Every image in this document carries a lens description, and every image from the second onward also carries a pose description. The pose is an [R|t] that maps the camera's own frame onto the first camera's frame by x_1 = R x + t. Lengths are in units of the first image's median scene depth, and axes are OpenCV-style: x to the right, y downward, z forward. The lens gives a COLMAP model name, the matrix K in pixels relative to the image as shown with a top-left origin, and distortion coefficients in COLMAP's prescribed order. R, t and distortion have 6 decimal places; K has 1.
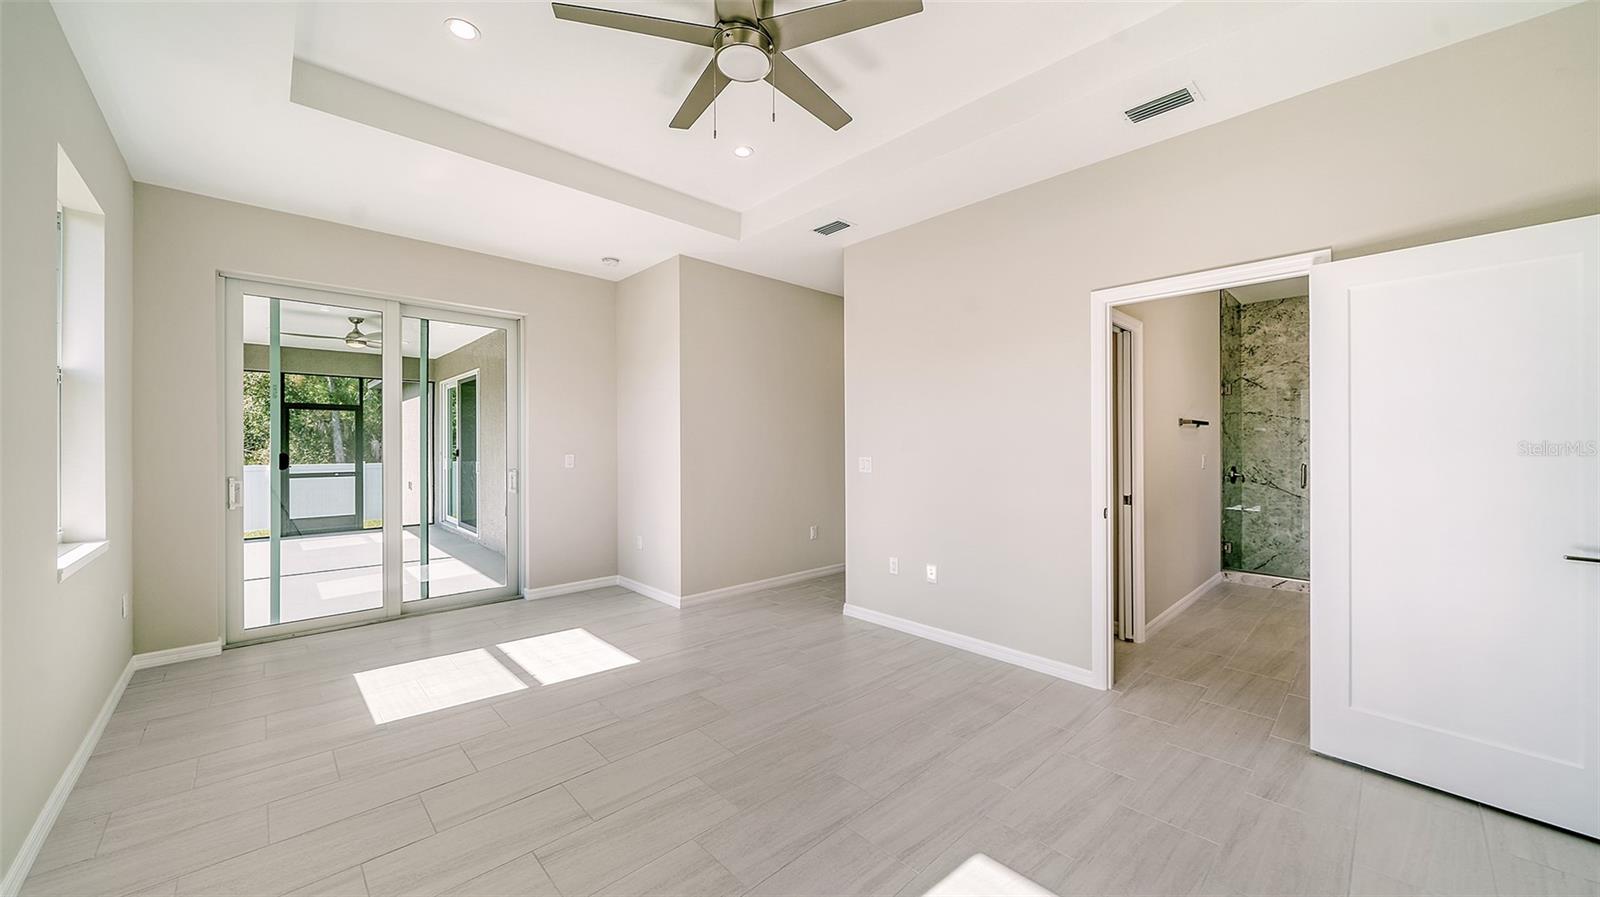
lens RADIAL K [[567.2, 0, 799.0], [0, 567.2, 449.1], [0, 0, 1]] dist [-0.000186, -0.000077]
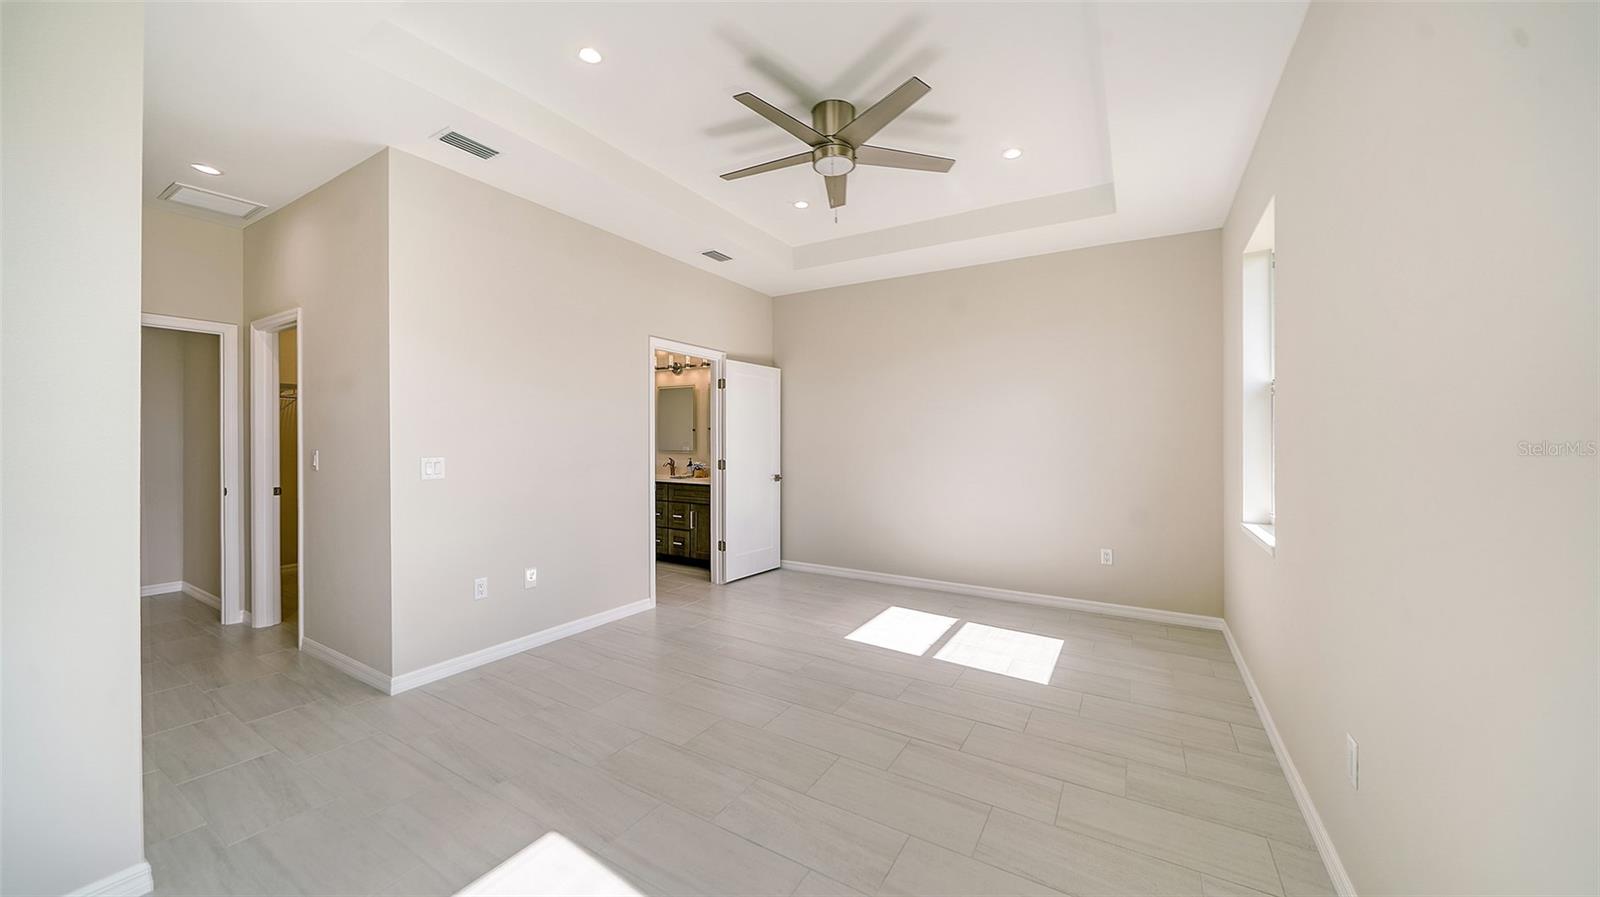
lens RADIAL K [[579.0, 0, 781.3], [0, 579.0, 440.9], [0, 0, 1]] dist [0.000865, -0.000001]
pose [[-0.243388, -0.001697, 0.969927, -0.857676], [0.003233, 0.999991, 0.002561, -0.011103], [-0.969924, 0.003759, -0.243381, 0.882915]]
